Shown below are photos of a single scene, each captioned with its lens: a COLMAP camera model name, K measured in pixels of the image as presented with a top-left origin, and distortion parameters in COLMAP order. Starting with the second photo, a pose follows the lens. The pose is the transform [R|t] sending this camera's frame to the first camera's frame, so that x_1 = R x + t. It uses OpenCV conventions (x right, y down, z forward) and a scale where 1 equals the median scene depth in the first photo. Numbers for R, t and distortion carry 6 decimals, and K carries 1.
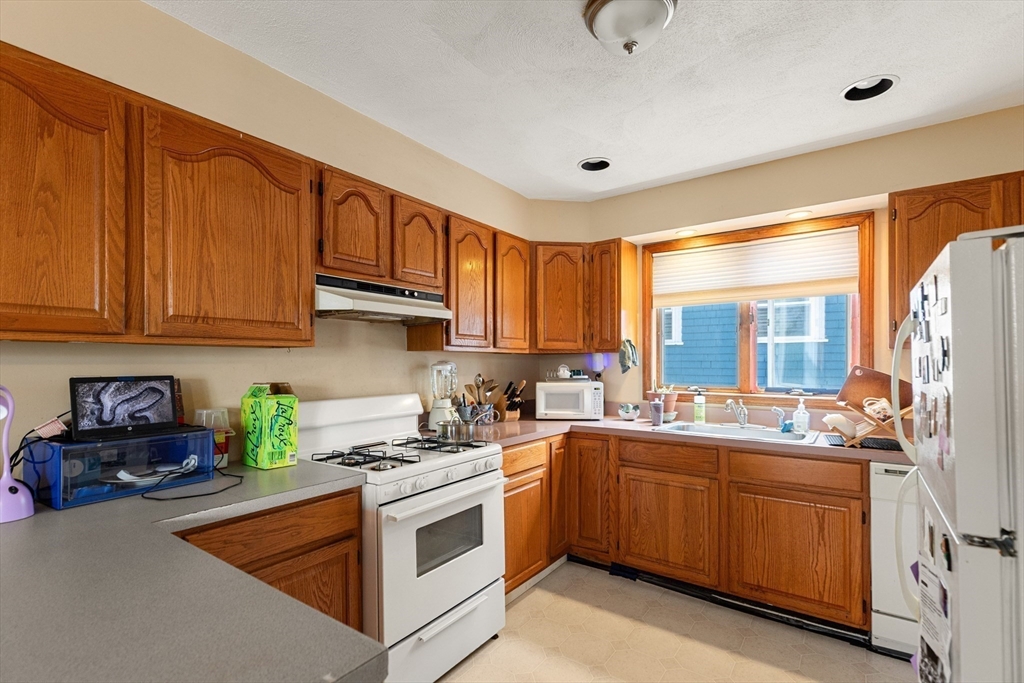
lens RADIAL K [[474.7, 0, 505.7], [0, 474.7, 361.4], [0, 0, 1]] dist [0.002524, 0.000023]
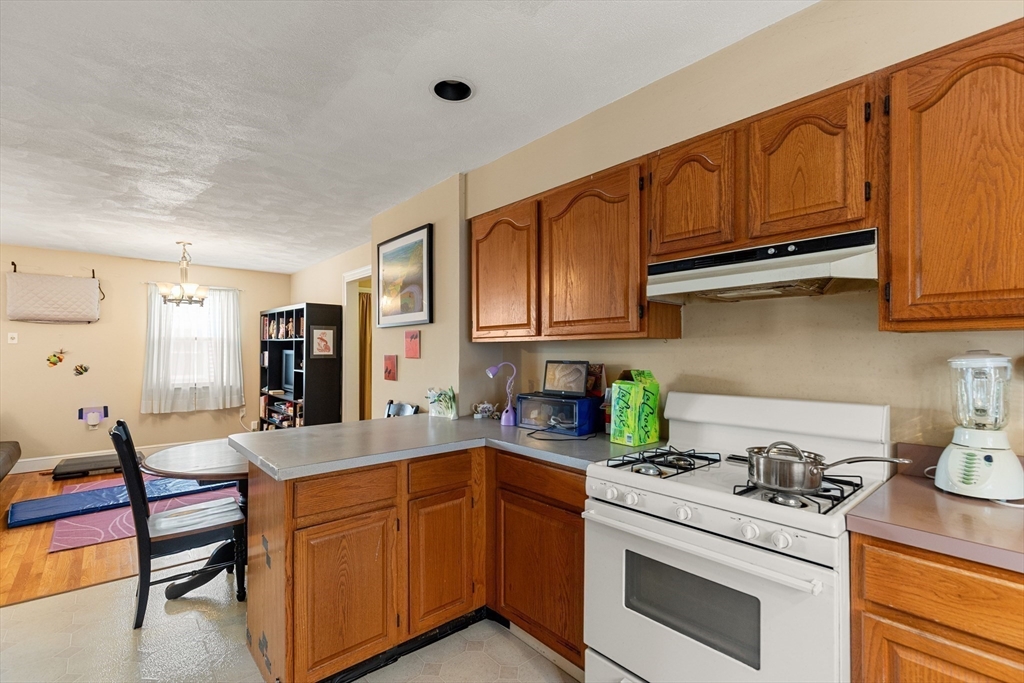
lens RADIAL K [[462.0, 0, 512.7], [0, 462.0, 348.7], [0, 0, 1]] dist [0.001082, 0.000096]
pose [[-0.216360, -0.005343, -0.976299, 0.444236], [0.004238, 0.999970, -0.006412, -0.000456], [0.976305, -0.005525, -0.216331, 0.656299]]
